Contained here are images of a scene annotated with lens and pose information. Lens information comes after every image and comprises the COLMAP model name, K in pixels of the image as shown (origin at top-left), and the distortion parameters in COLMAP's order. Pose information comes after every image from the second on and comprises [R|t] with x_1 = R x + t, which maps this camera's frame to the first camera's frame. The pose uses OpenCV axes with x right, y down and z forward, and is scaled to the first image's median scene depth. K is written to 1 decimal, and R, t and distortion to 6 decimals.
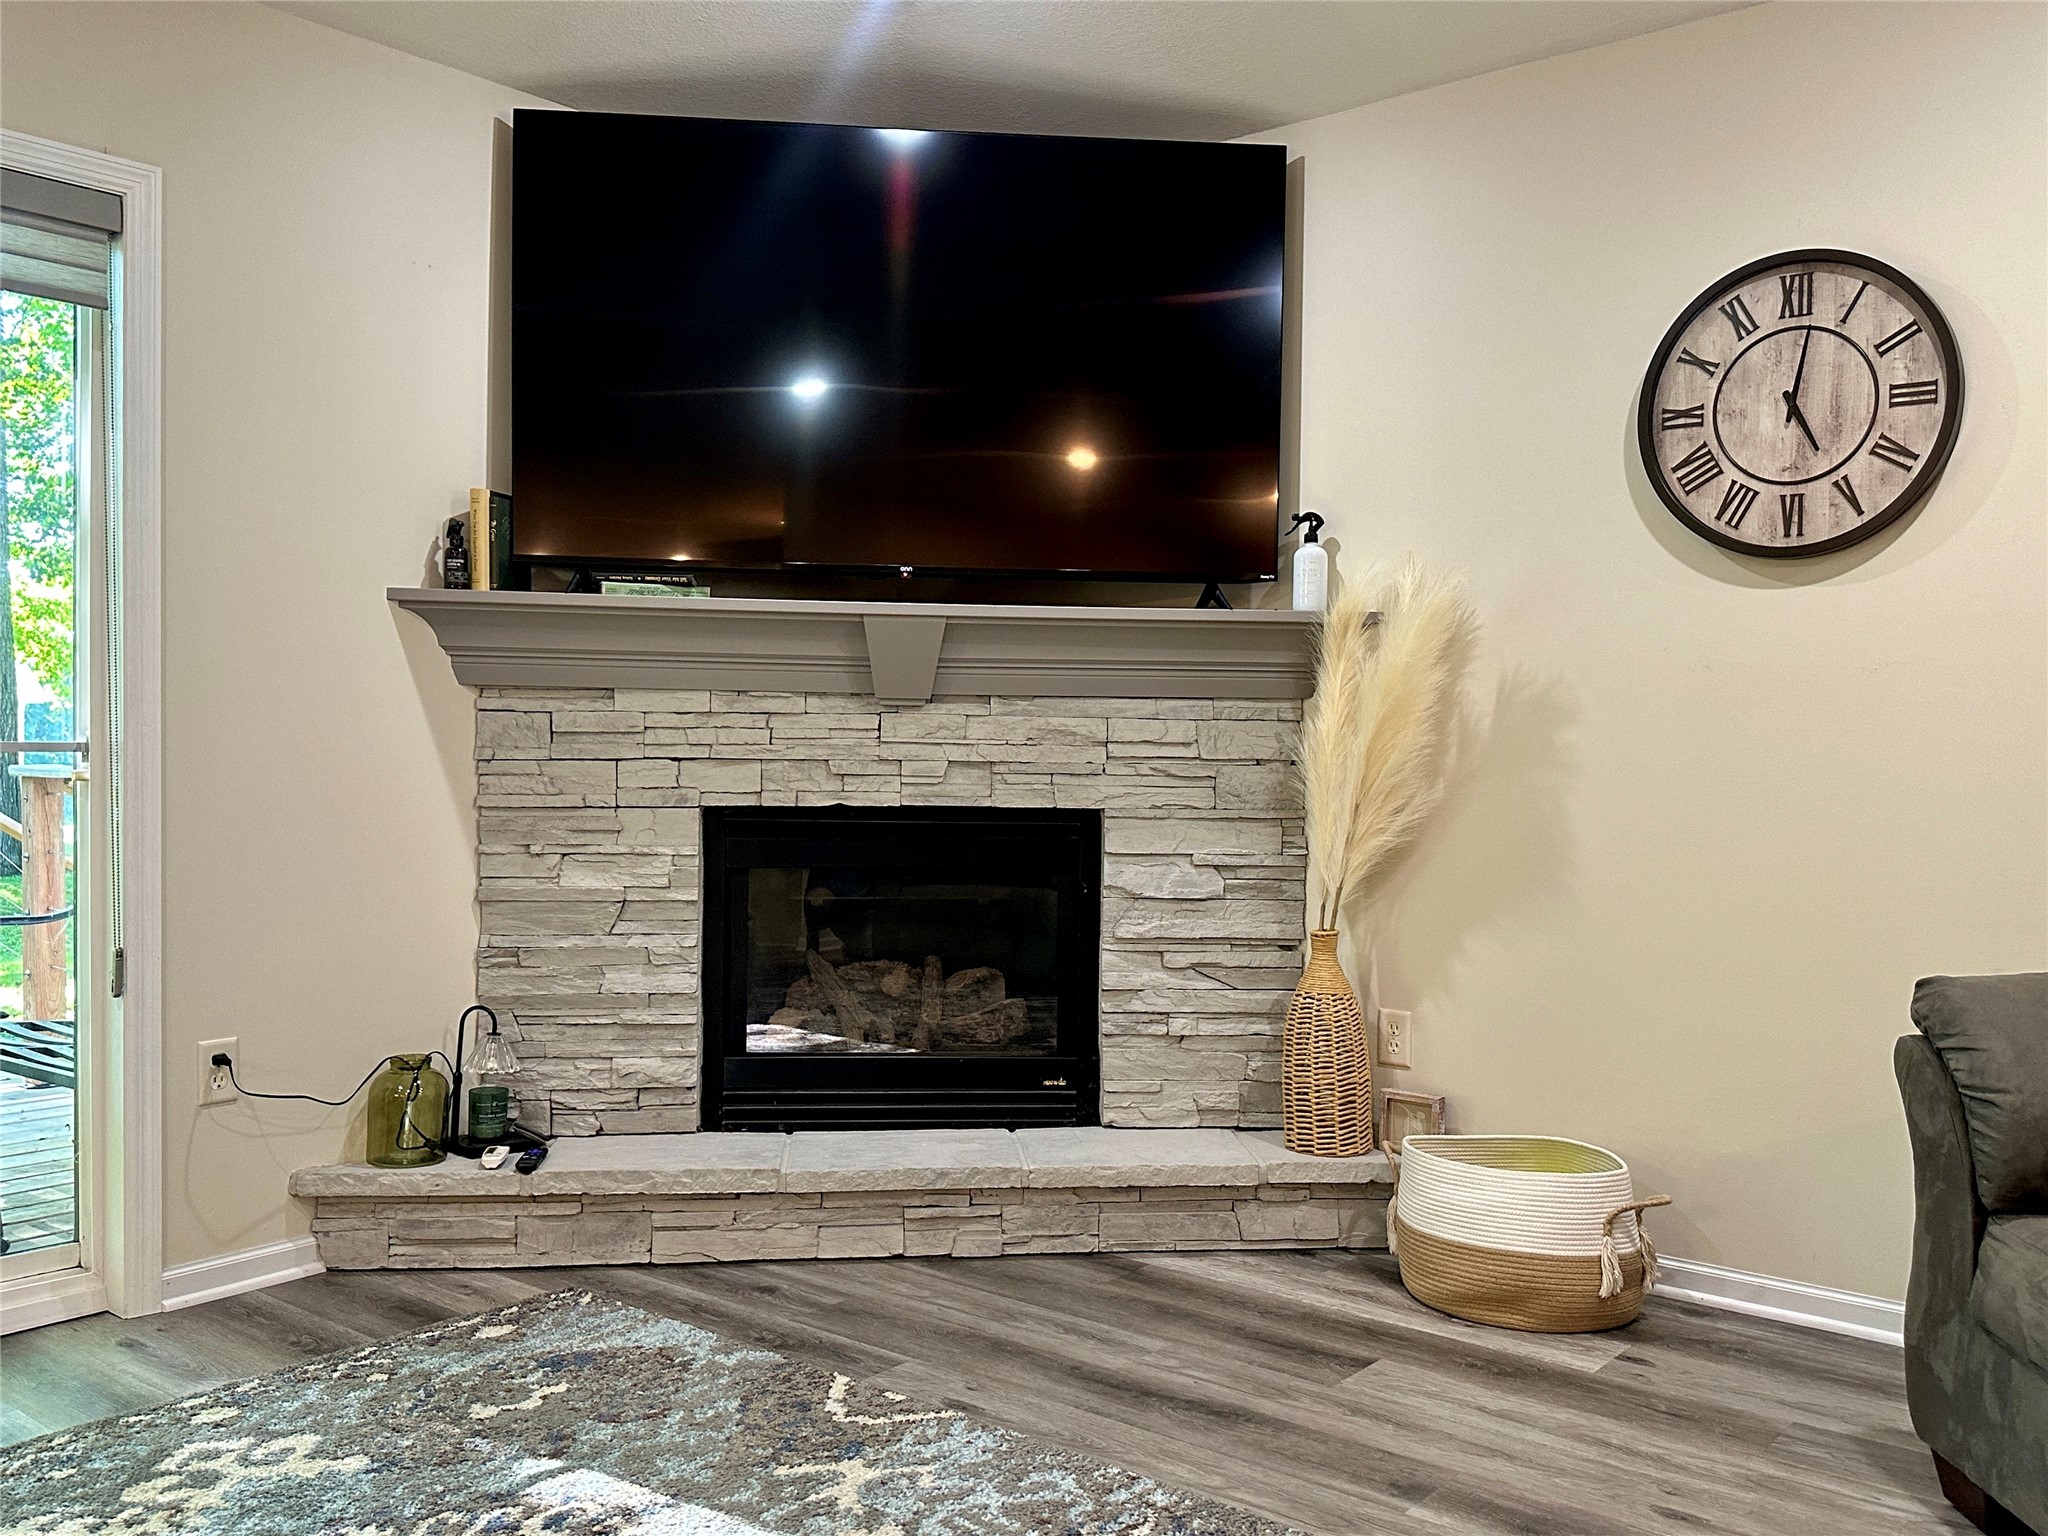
lens RADIAL K [[1723.7, 0, 1024.0], [0, 1723.7, 768.0], [0, 0, 1]] dist [0.161847, -0.302709]
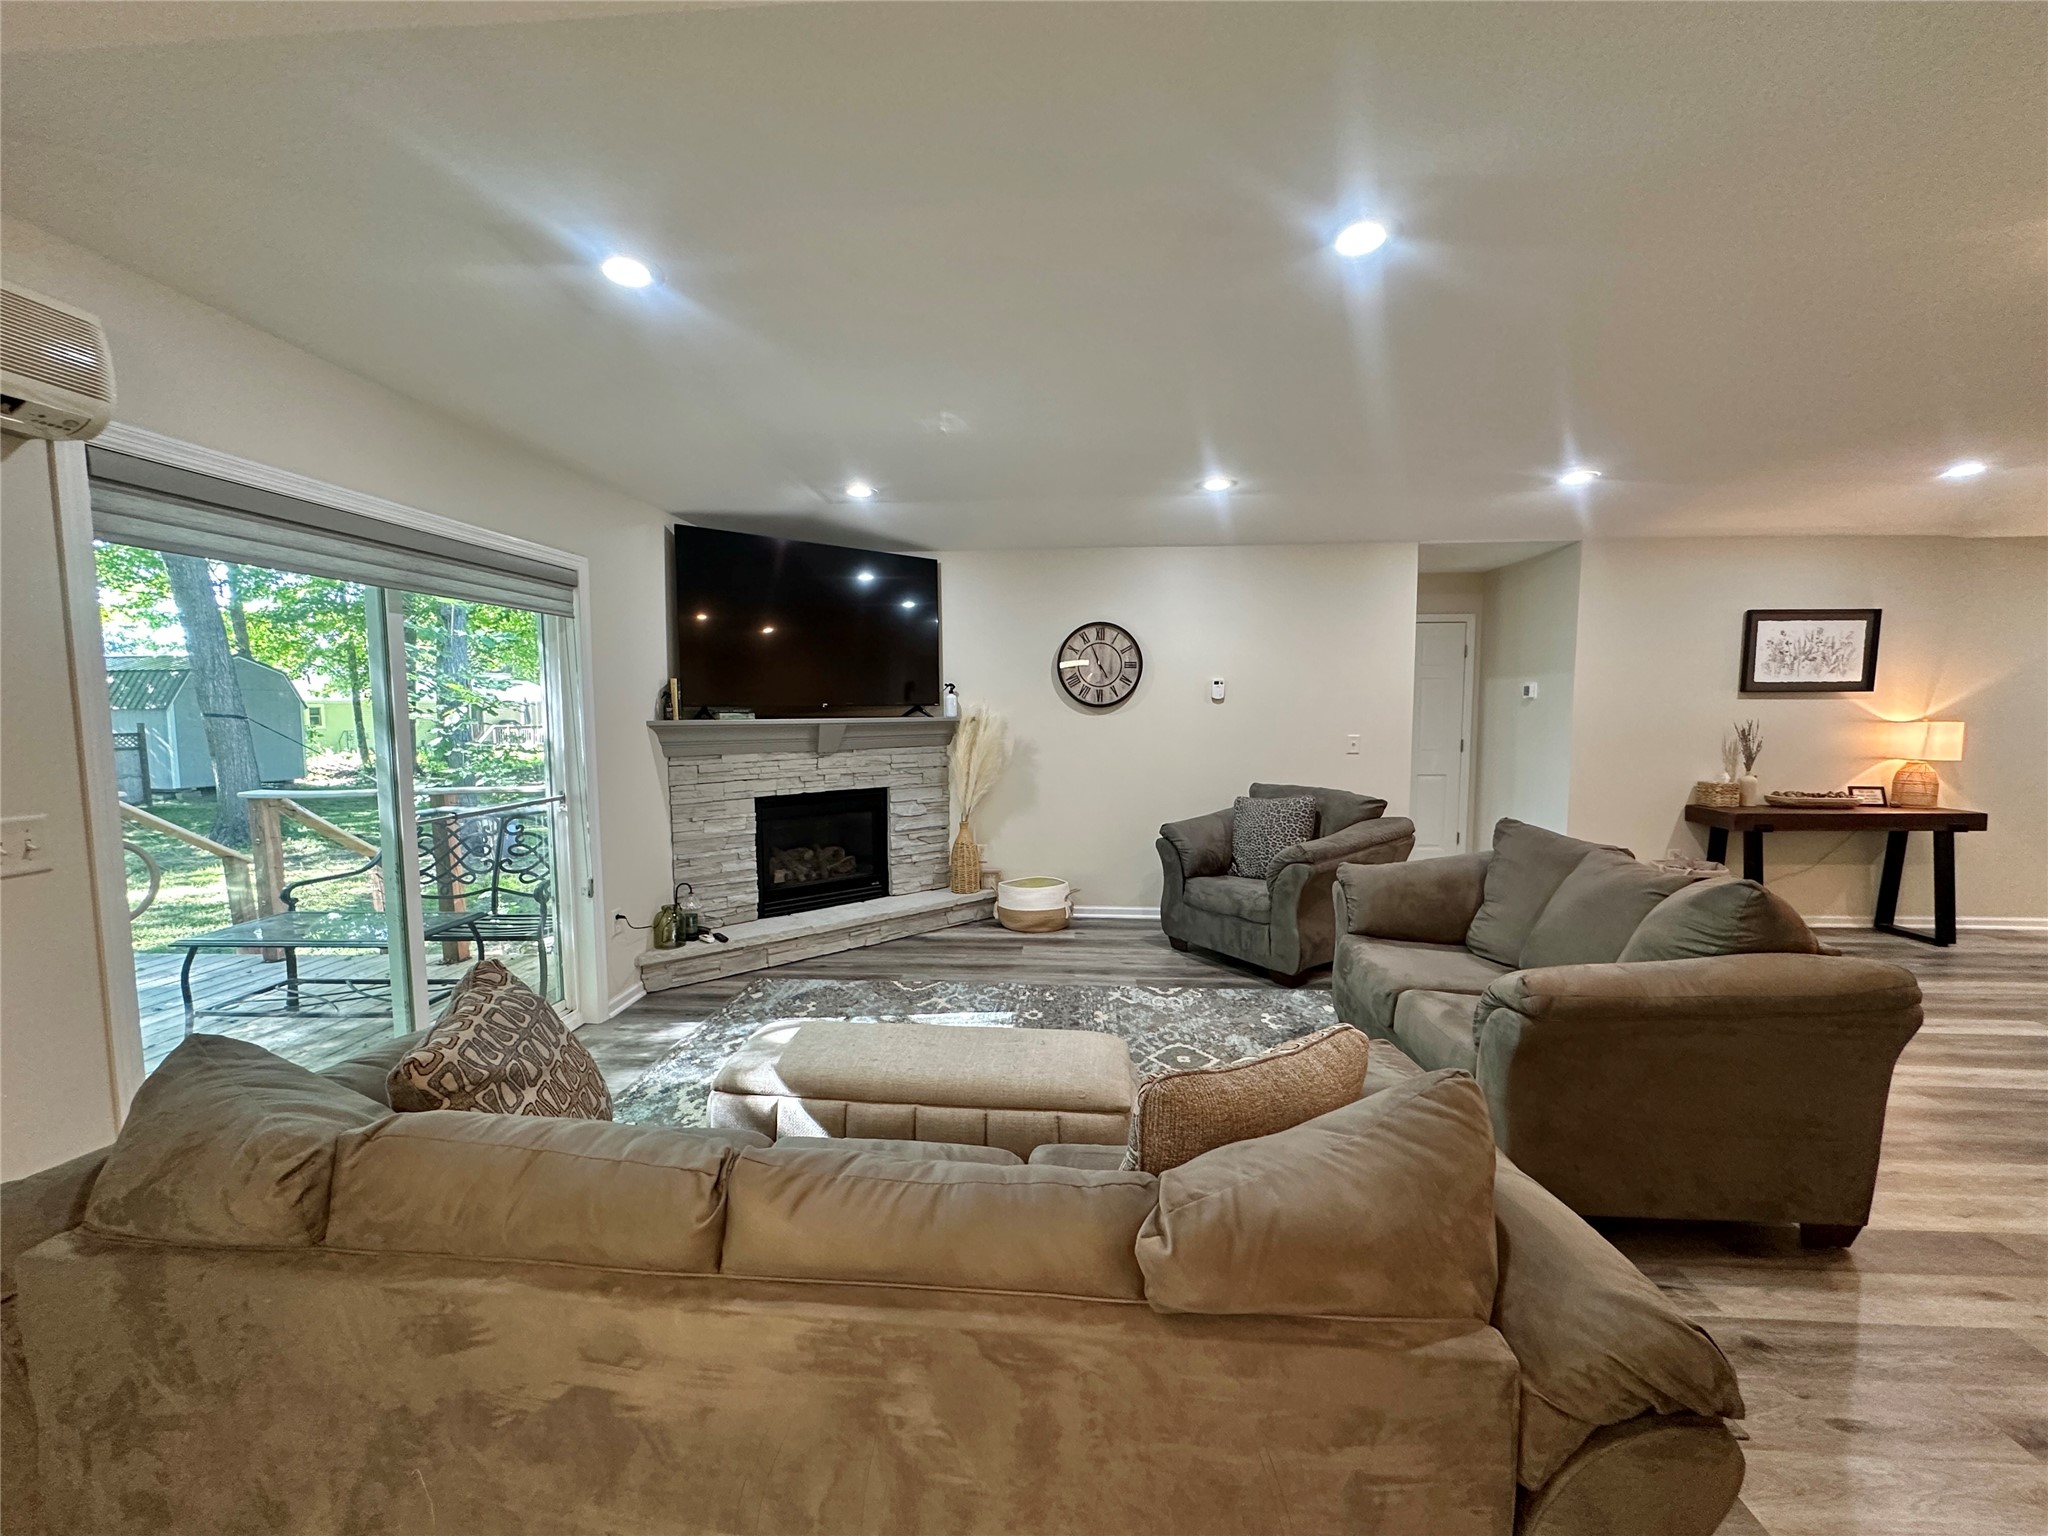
lens RADIAL K [[824.3, 0, 1024.0], [0, 824.3, 768.0], [0, 0, 1]] dist [-0.000385, -0.000006]
pose [[0.816631, -0.058567, 0.574181, -0.586209], [0.020329, 0.997140, 0.072796, -0.108062], [-0.576802, -0.047775, 0.815486, -0.253336]]
